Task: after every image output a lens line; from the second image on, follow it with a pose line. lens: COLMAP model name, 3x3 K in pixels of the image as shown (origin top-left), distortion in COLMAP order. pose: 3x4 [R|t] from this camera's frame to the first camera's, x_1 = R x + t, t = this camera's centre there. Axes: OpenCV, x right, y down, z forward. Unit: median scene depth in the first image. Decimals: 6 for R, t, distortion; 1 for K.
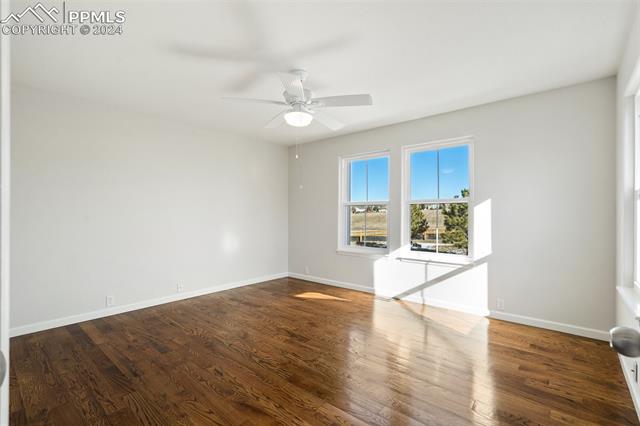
lens RADIAL K [[294.6, 0, 317.7], [0, 294.6, 215.5], [0, 0, 1]] dist [0.005456, 0.001684]
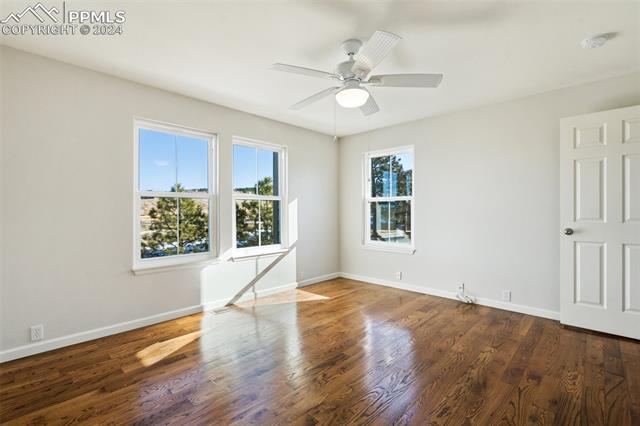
lens RADIAL K [[294.6, 0, 320.2], [0, 294.6, 209.0], [0, 0, 1]] dist [0.005456, 0.001684]
pose [[0.044547, 0.005327, 0.998993, -0.678374], [0.002707, 0.999981, -0.005453, -0.000992], [-0.999004, 0.002947, 0.044532, 0.771606]]
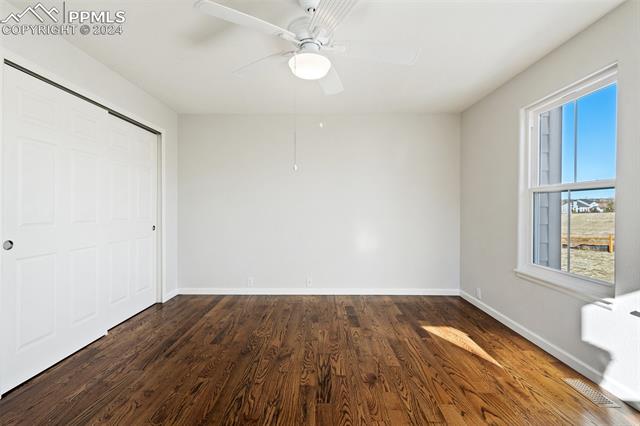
lens RADIAL K [[294.6, 0, 320.0], [0, 294.6, 211.8], [0, 0, 1]] dist [0.005456, 0.001684]
pose [[0.645275, 0.010572, -0.763877, 0.339760], [-0.004516, 0.999940, 0.010024, -0.002513], [0.763937, -0.003018, 0.645284, 0.426803]]
